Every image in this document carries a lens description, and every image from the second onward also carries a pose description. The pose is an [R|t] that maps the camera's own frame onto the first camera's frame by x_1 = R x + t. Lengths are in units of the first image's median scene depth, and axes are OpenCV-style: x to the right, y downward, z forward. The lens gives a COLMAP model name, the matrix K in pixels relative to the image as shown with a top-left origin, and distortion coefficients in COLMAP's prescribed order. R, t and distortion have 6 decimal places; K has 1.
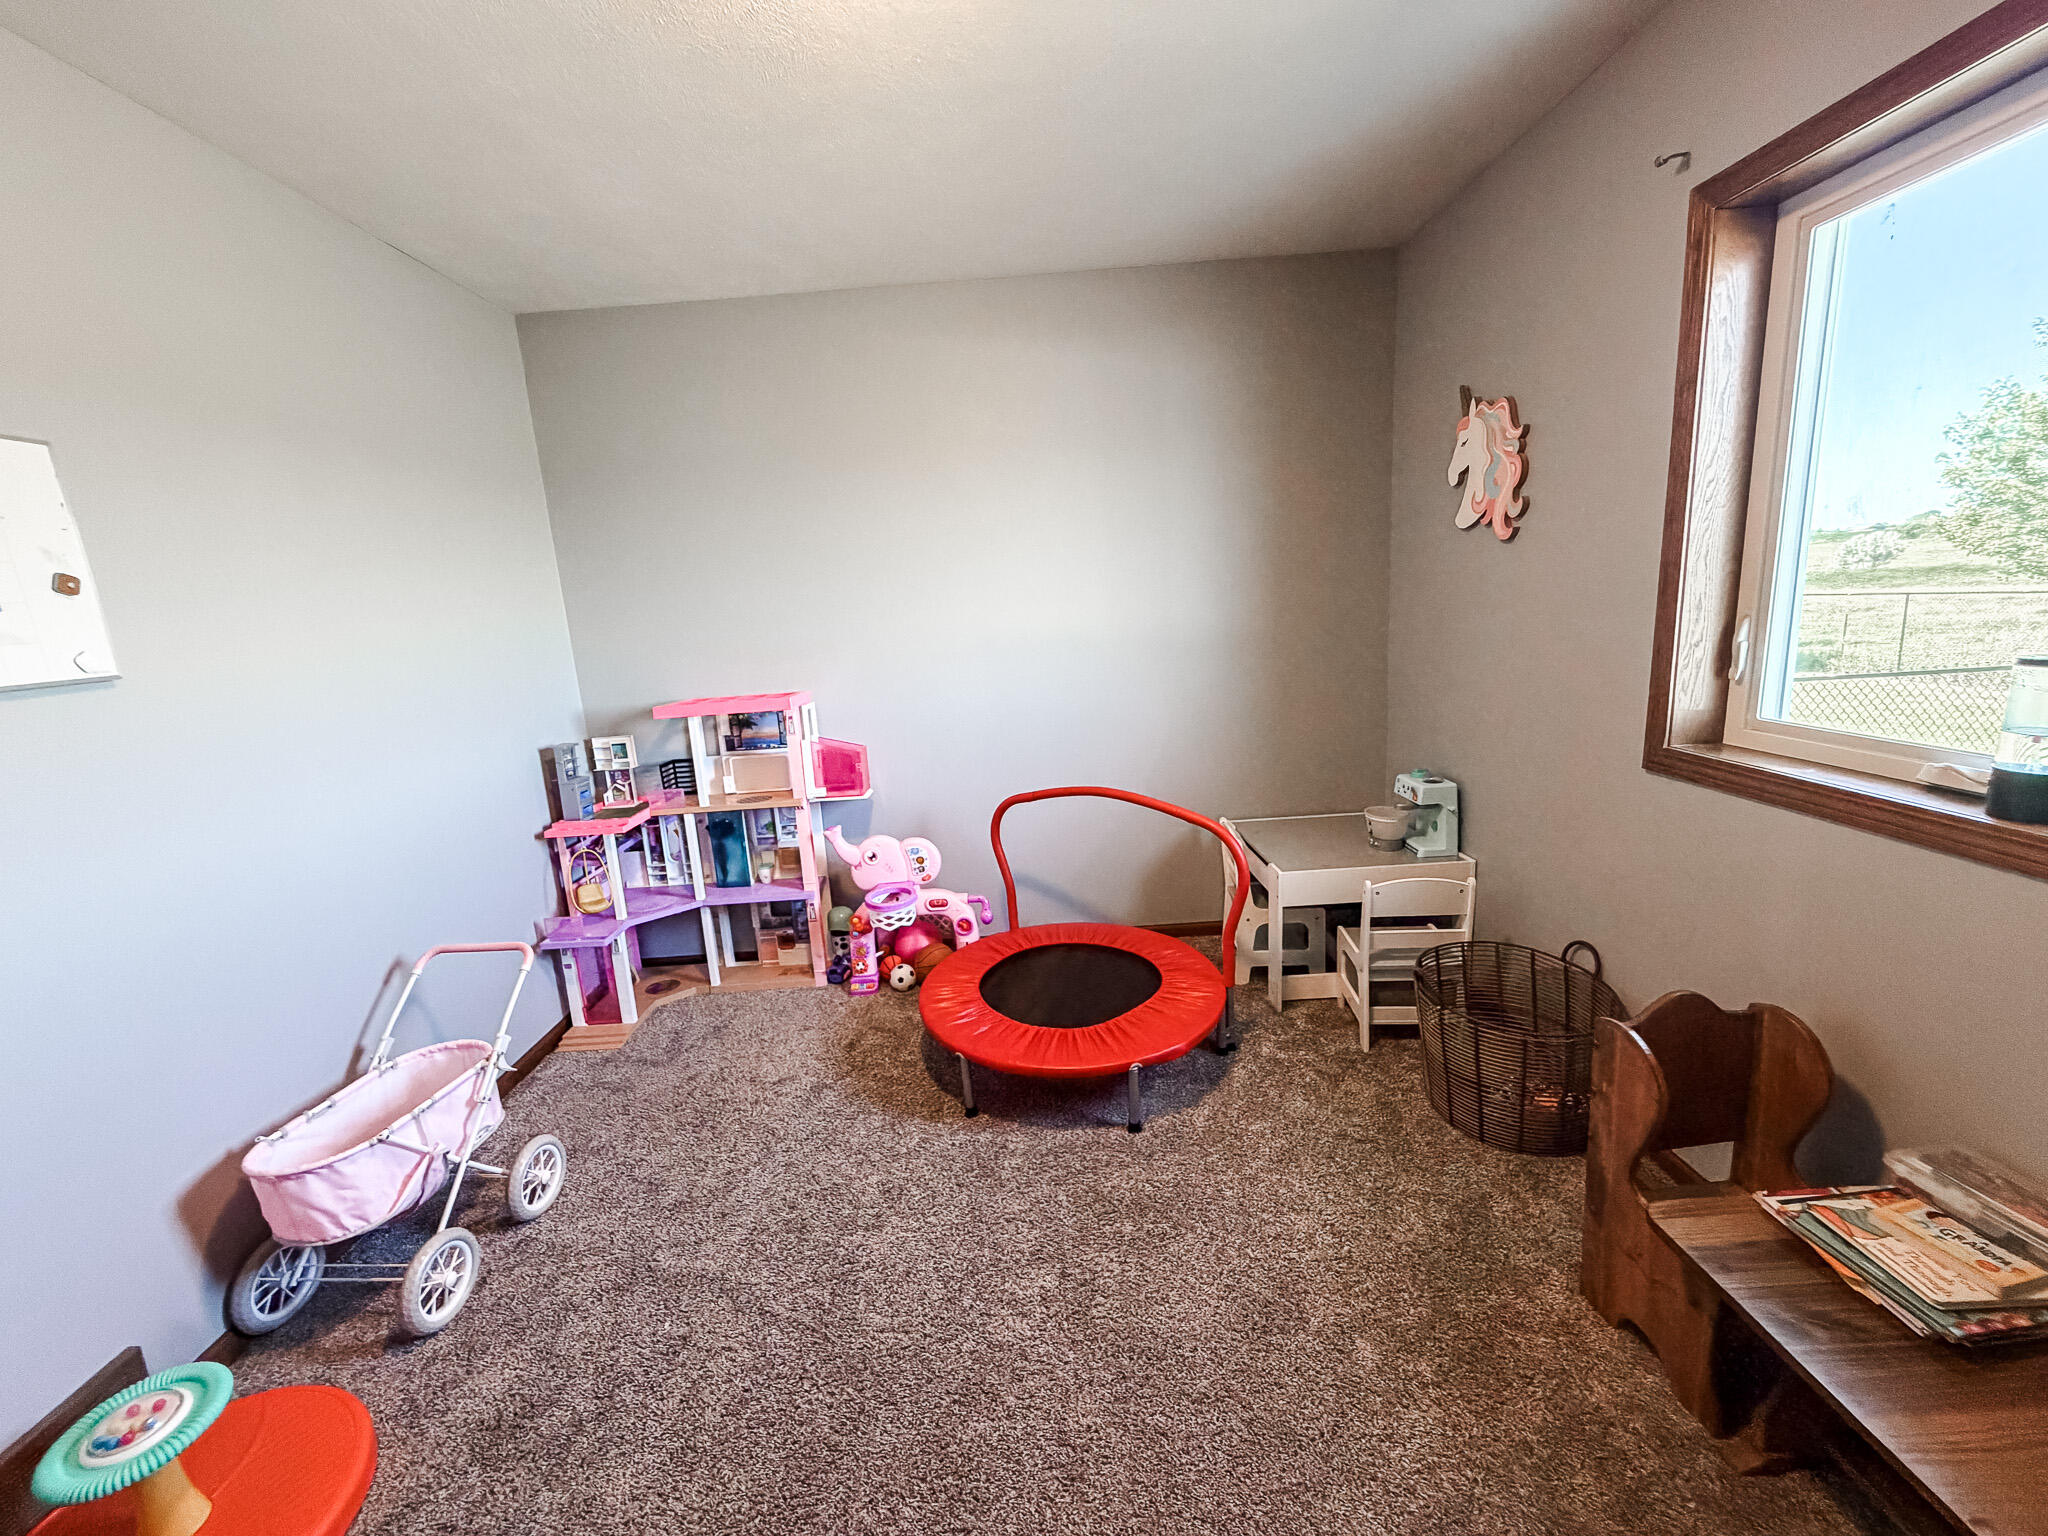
lens RADIAL K [[818.1, 0, 1014.0], [0, 818.1, 767.2], [0, 0, 1]] dist [-0.001855, 0.000184]
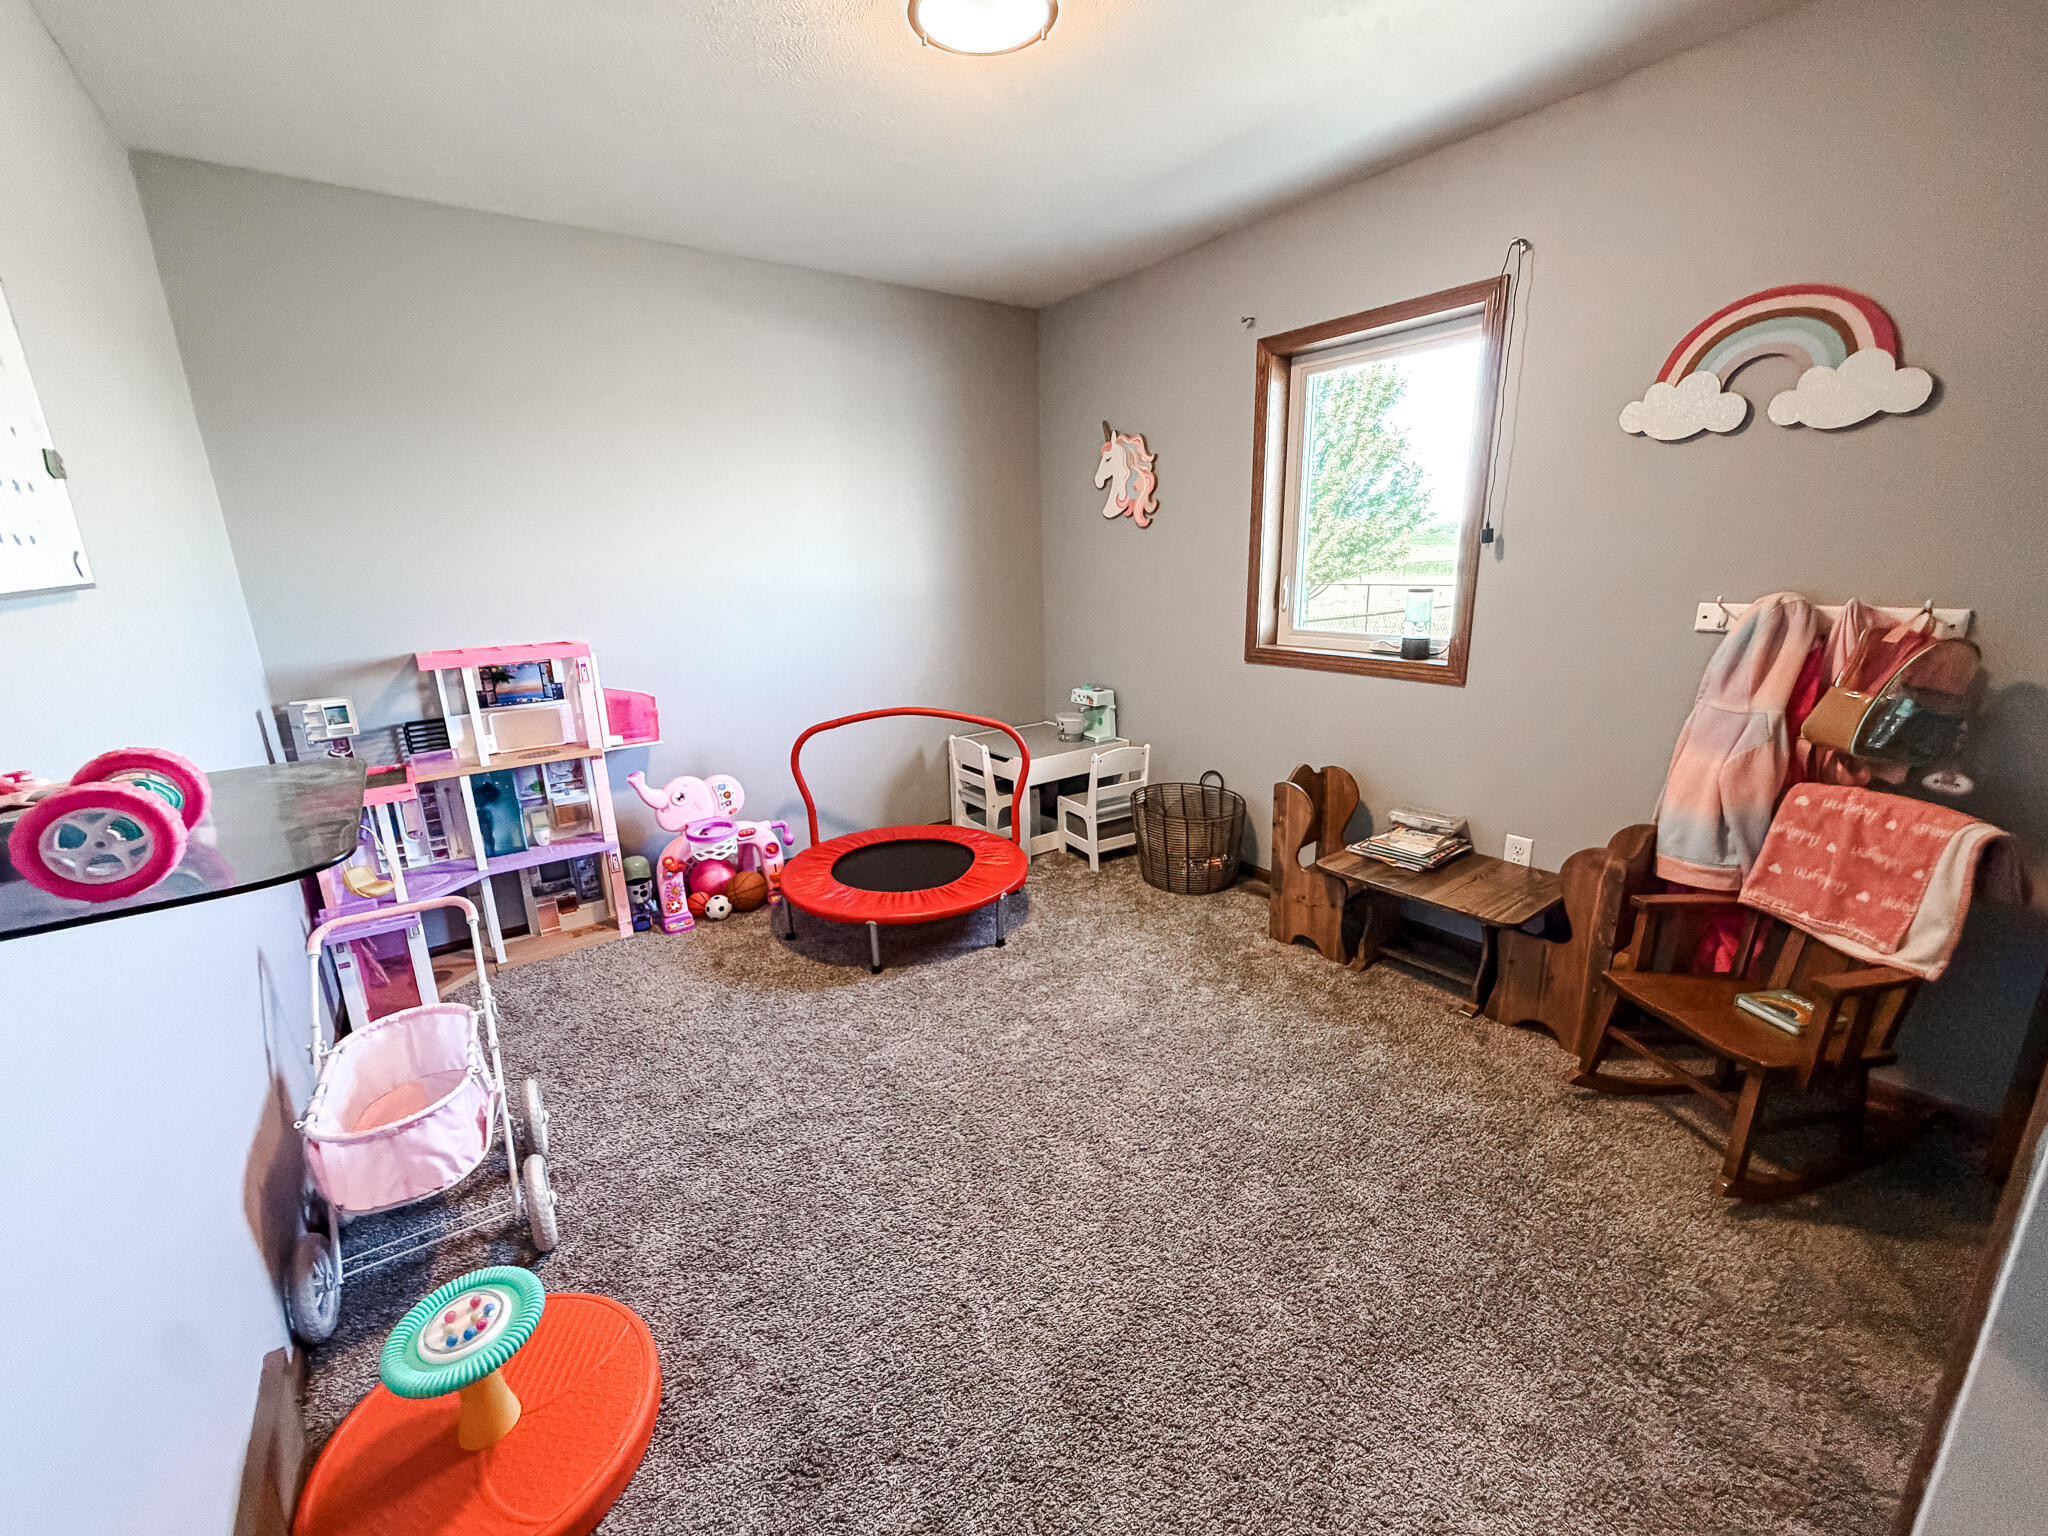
lens RADIAL K [[818.1, 0, 1019.0], [0, 818.1, 766.4], [0, 0, 1]] dist [-0.001855, 0.000184]
pose [[0.804803, -0.107529, 0.583721, -0.503487], [0.093589, 0.994140, 0.054098, 0.064154], [-0.586118, 0.011092, 0.810150, -0.108163]]
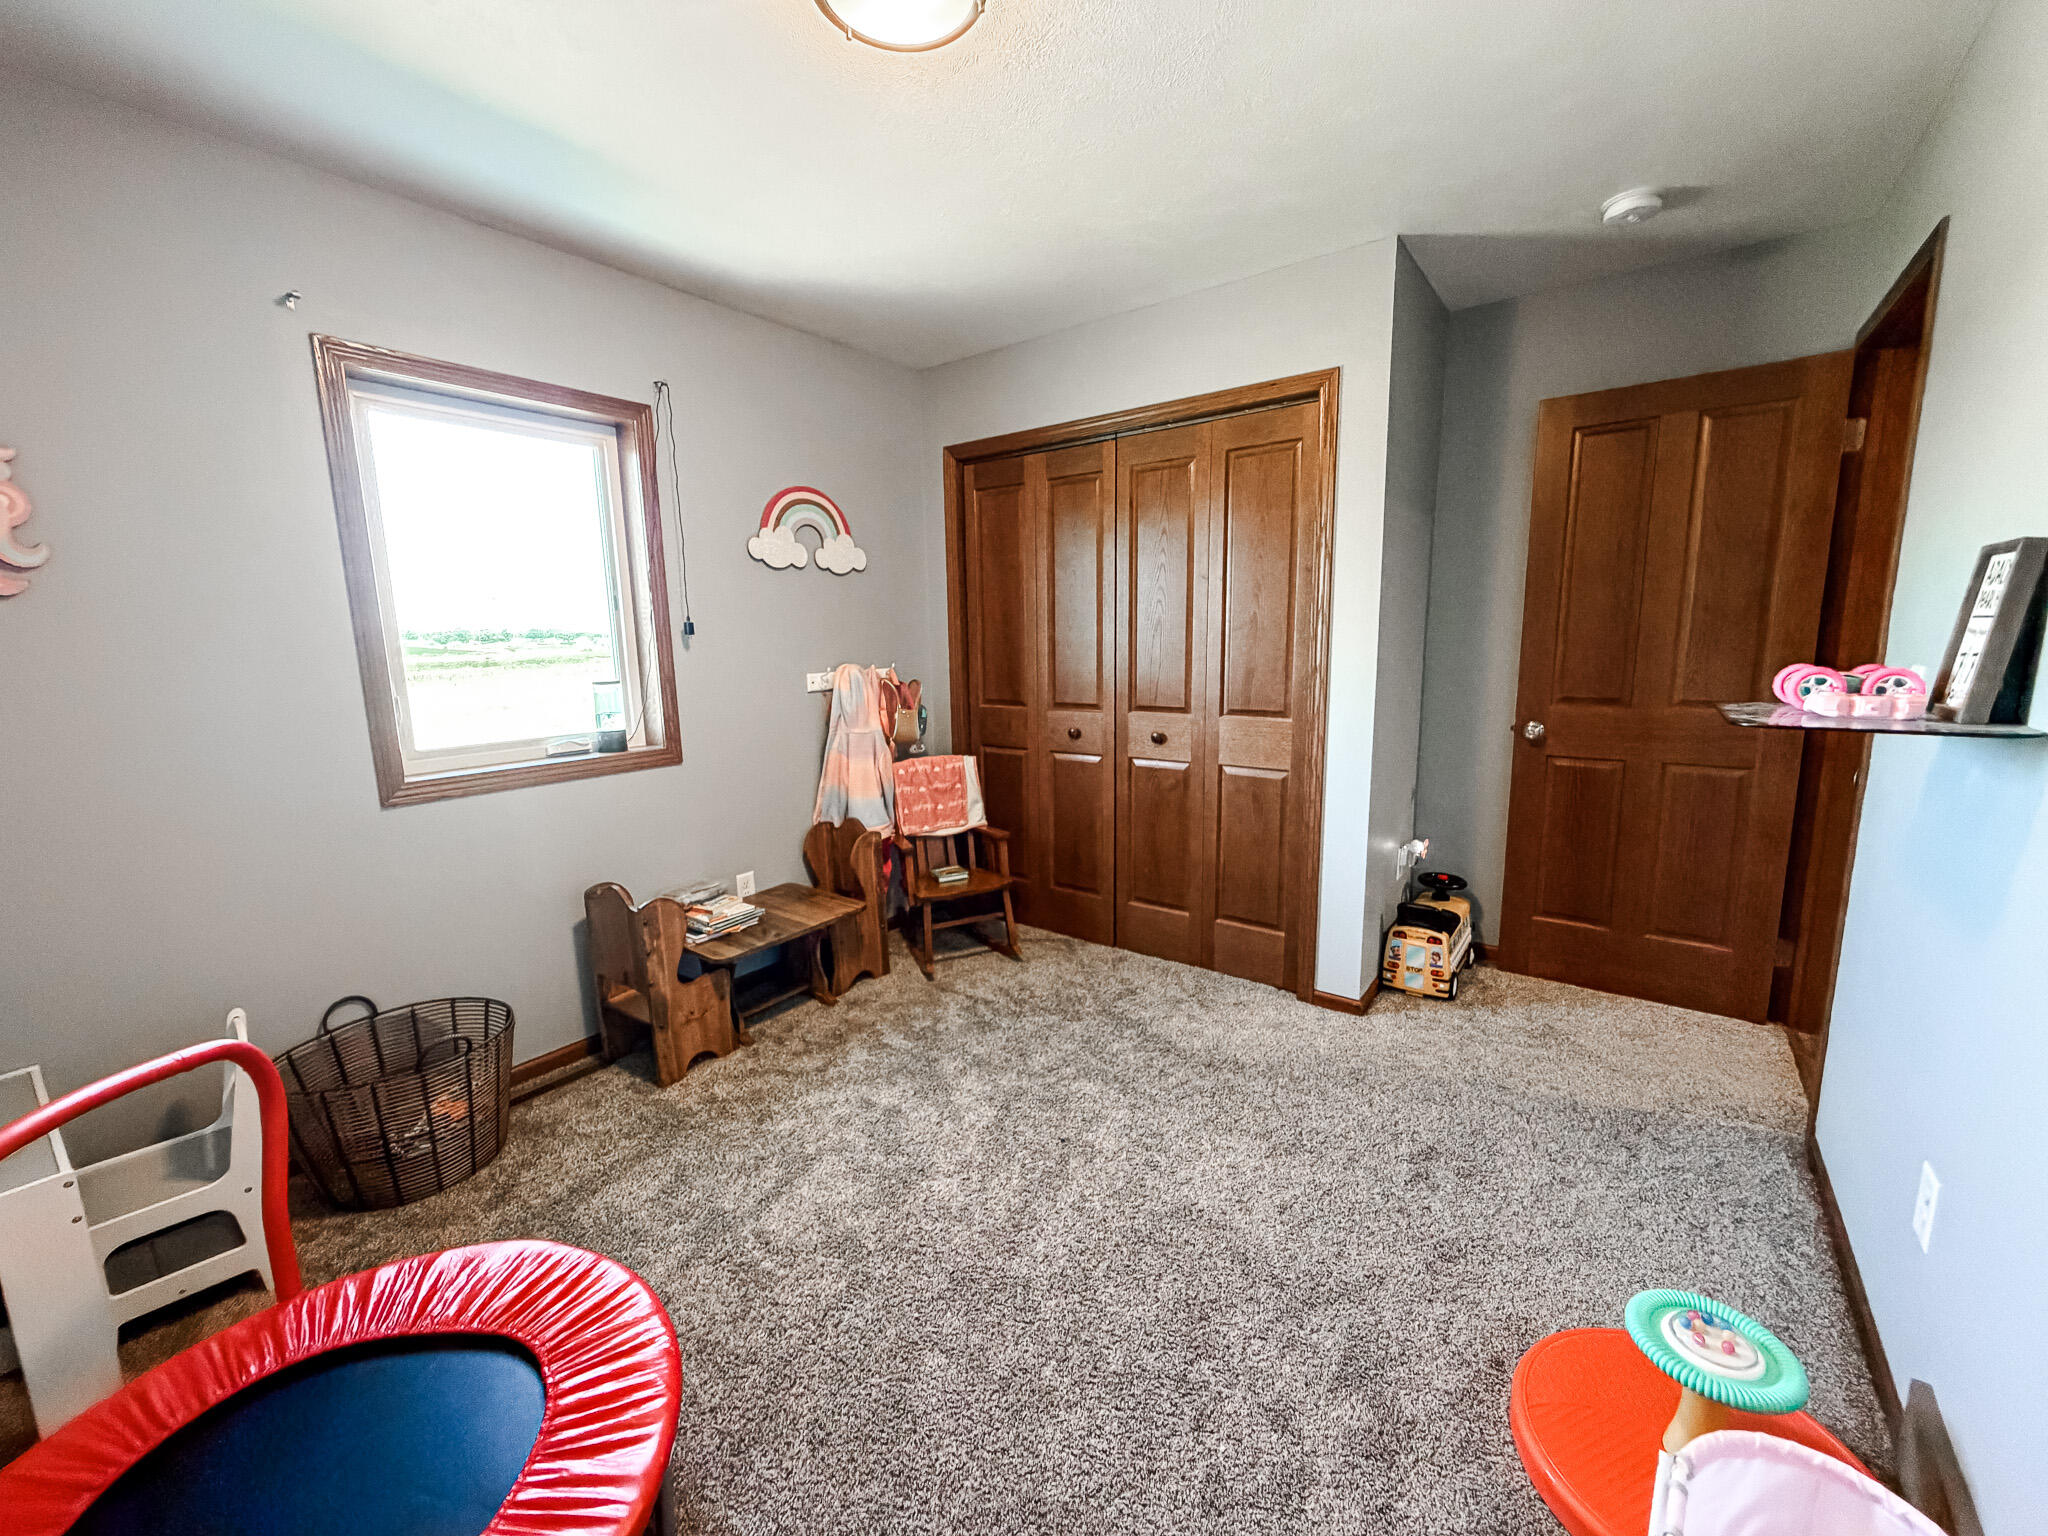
lens RADIAL K [[818.1, 0, 1014.9], [0, 818.1, 766.4], [0, 0, 1]] dist [-0.001855, 0.000184]
pose [[-0.788673, -0.016190, 0.614600, -0.490138], [0.196620, 0.940513, 0.277085, -0.148093], [-0.582525, 0.339372, -0.738574, 0.971360]]
